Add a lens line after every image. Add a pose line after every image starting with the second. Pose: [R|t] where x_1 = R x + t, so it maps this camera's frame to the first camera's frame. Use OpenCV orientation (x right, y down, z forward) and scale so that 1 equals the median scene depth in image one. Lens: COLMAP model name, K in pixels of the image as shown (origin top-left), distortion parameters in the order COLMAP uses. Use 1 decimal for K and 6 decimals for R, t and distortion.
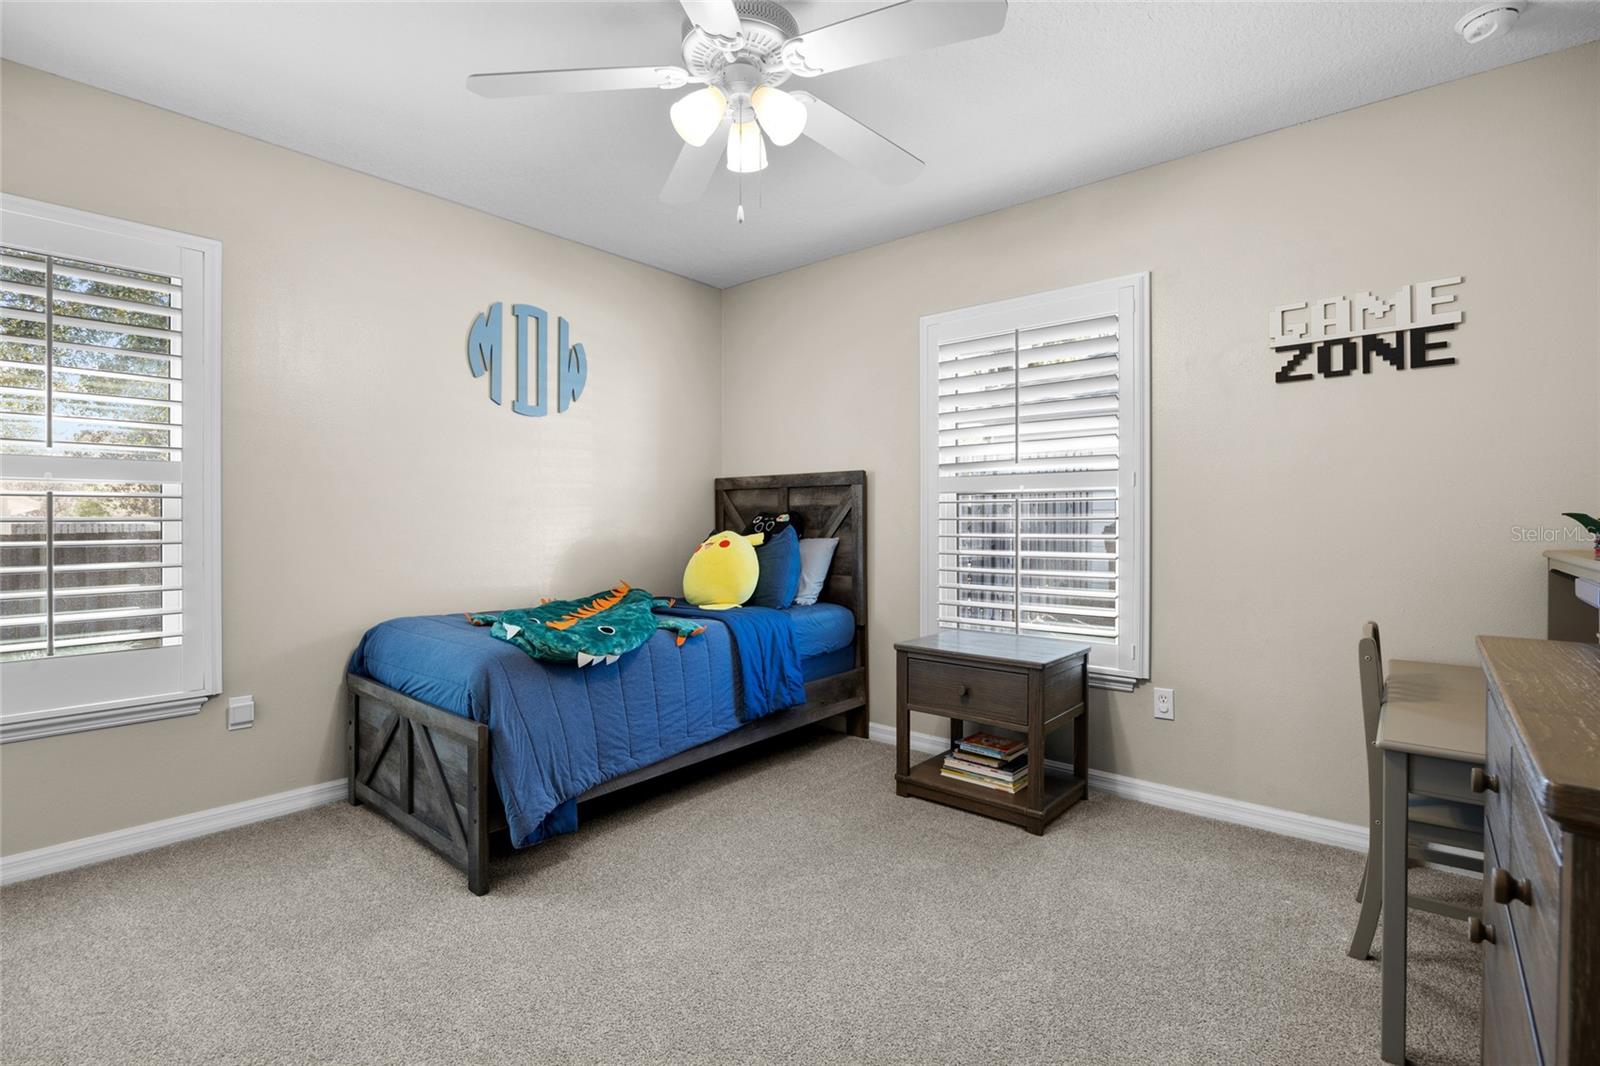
lens RADIAL K [[755.6, 0, 797.8], [0, 755.6, 523.6], [0, 0, 1]] dist [-0.003169, -0.000305]
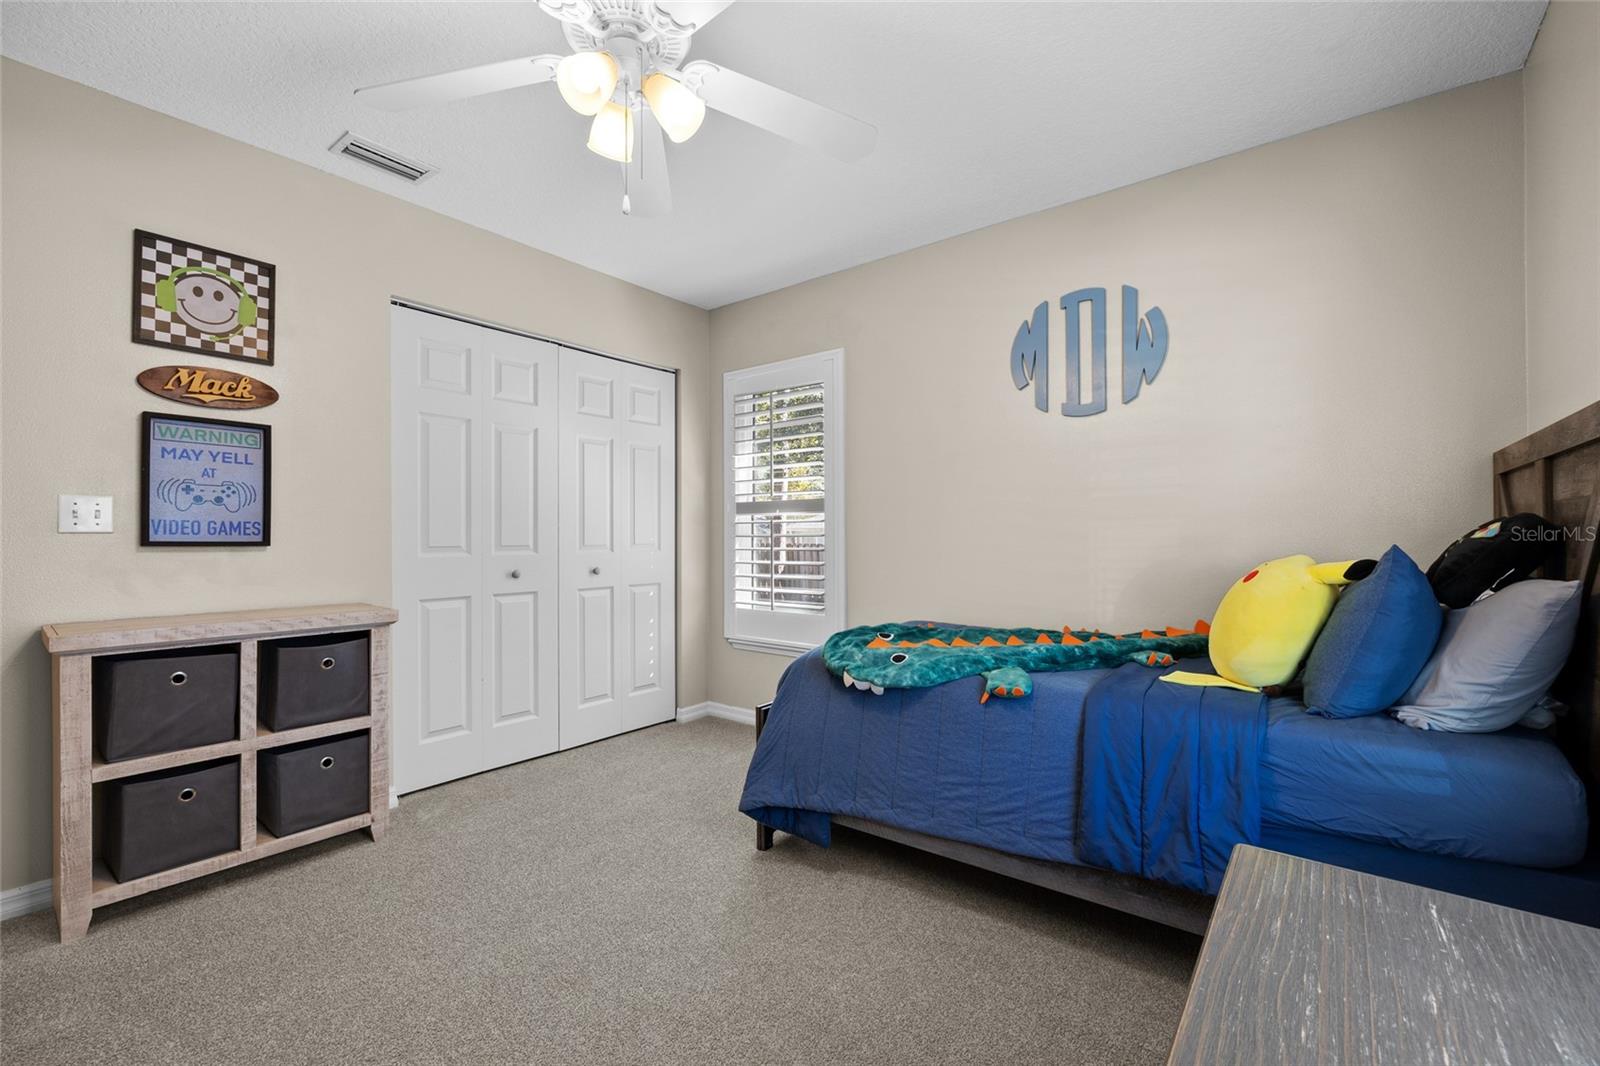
lens RADIAL K [[677.4, 0, 799.5], [0, 677.4, 533.7], [0, 0, 1]] dist [0.000960, -0.000835]
pose [[0.034203, -0.002318, -0.999412, 0.476082], [-0.005168, 0.999984, -0.002496, -0.003874], [0.999402, 0.005250, 0.034191, 0.741594]]
